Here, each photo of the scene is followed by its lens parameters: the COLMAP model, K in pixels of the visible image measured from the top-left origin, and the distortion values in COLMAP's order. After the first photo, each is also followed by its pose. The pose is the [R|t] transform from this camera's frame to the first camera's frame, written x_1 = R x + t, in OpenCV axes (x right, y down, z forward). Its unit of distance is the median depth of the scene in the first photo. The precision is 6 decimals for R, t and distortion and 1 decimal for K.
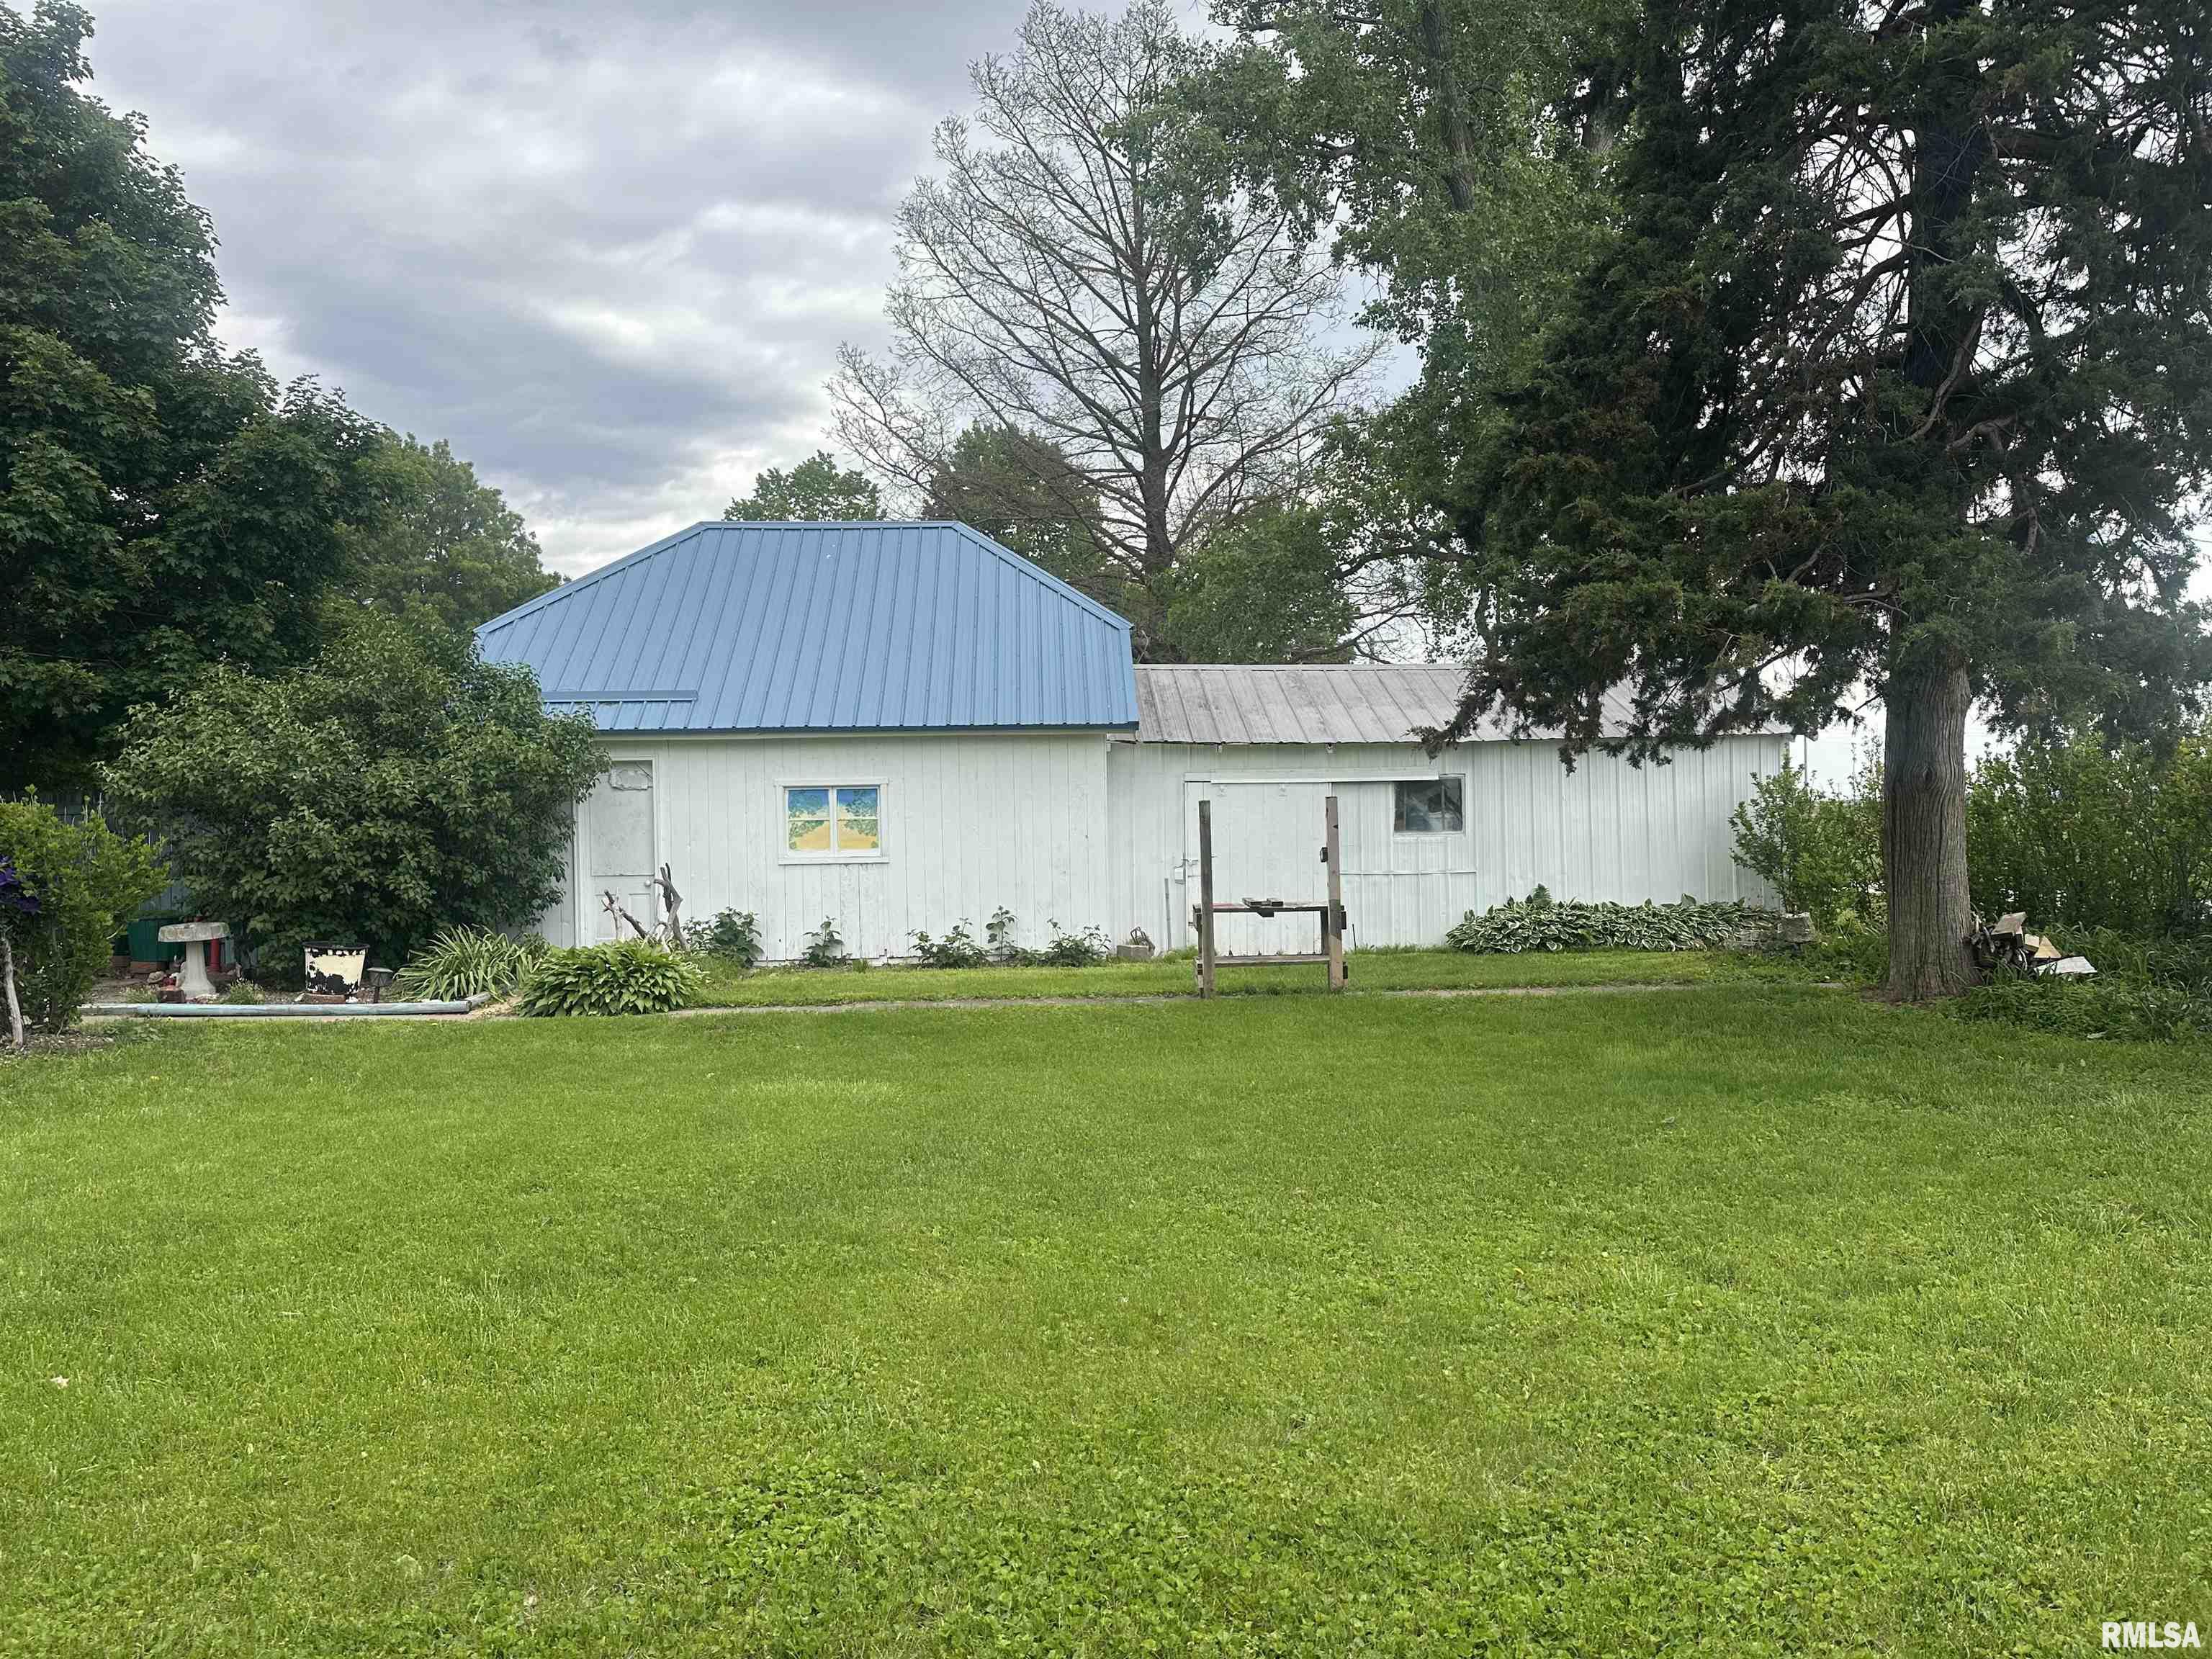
lens RADIAL K [[1534.0, 0, 1217.1], [0, 1534.0, 831.6], [0, 0, 1]] dist [0.044659, -0.062546]
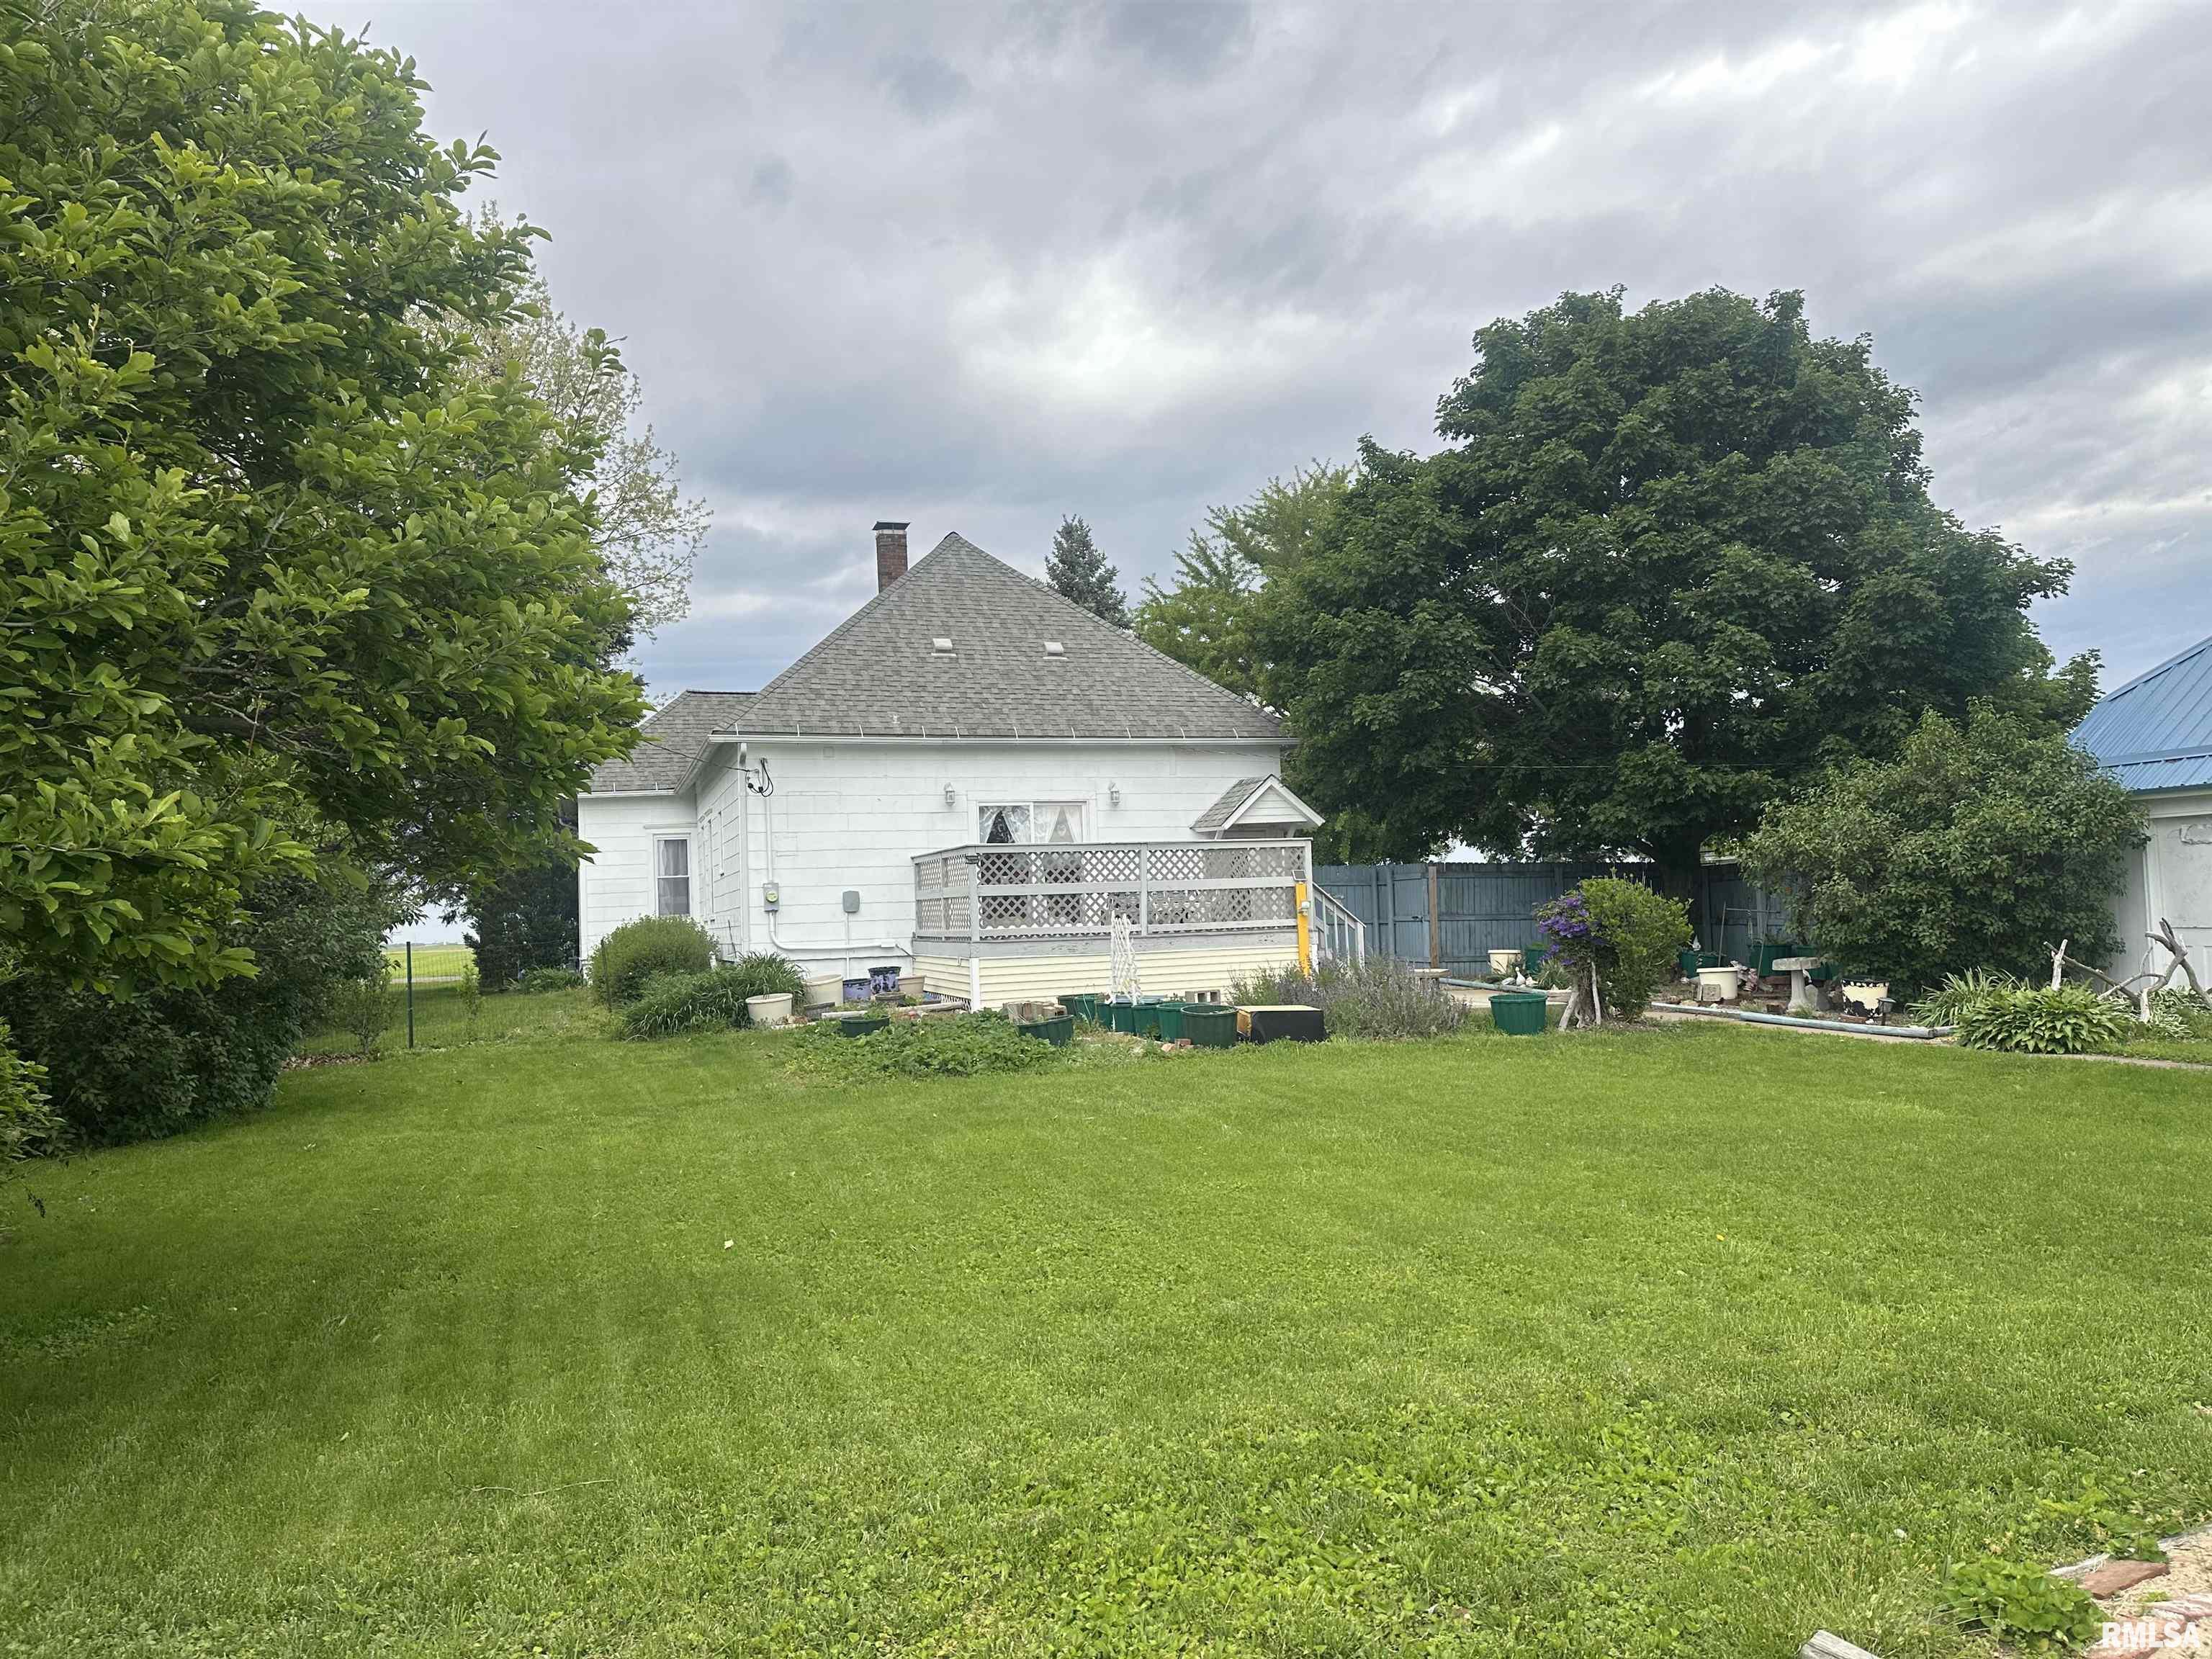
lens RADIAL K [[1565.8, 0, 1092.6], [0, 1565.8, 854.1], [0, 0, 1]] dist [0.145268, -0.174548]
pose [[0.255539, -0.025395, -0.966465, 0.553308], [0.024651, 0.999501, -0.019745, -0.020060], [0.966484, -0.018779, 0.256038, 0.024278]]
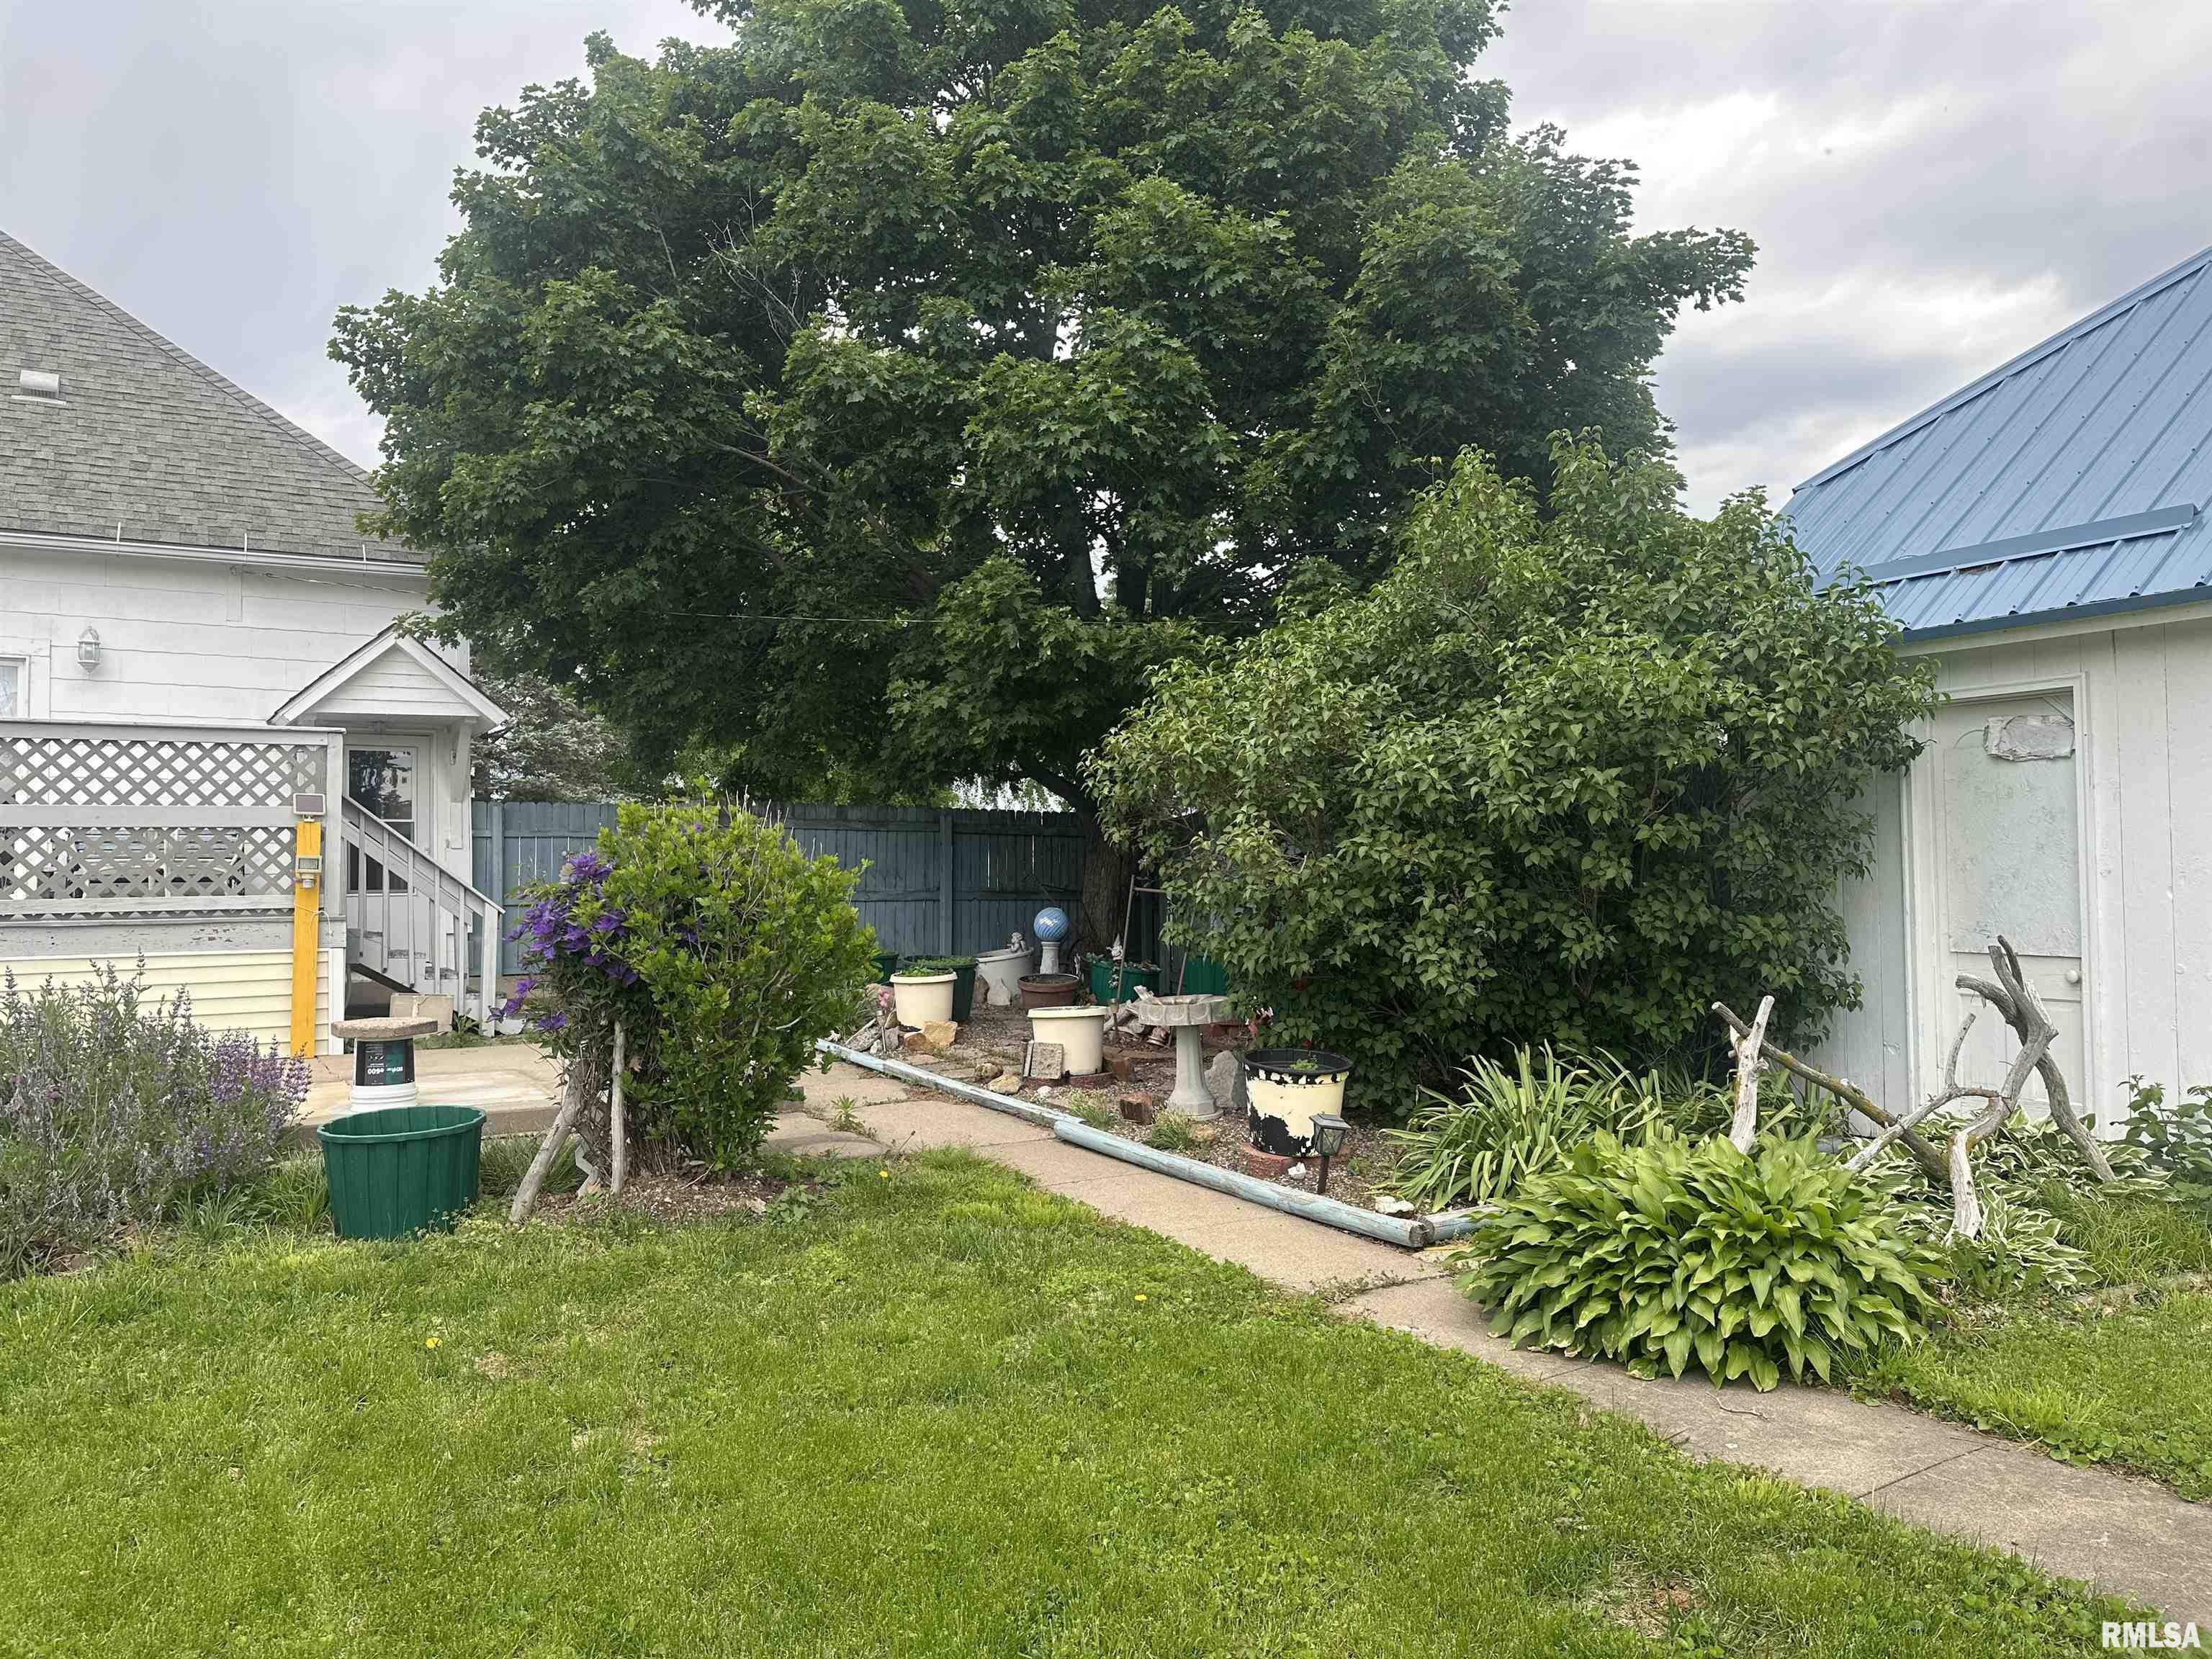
lens RADIAL K [[1575.3, 0, 1019.9], [0, 1575.3, 838.5], [0, 0, 1]] dist [0.222662, -0.381788]
pose [[0.409815, -0.007729, -0.912136, -0.091454], [-0.000366, 0.999963, -0.008638, -0.000180], [0.912169, 0.003873, 0.409797, 0.653909]]
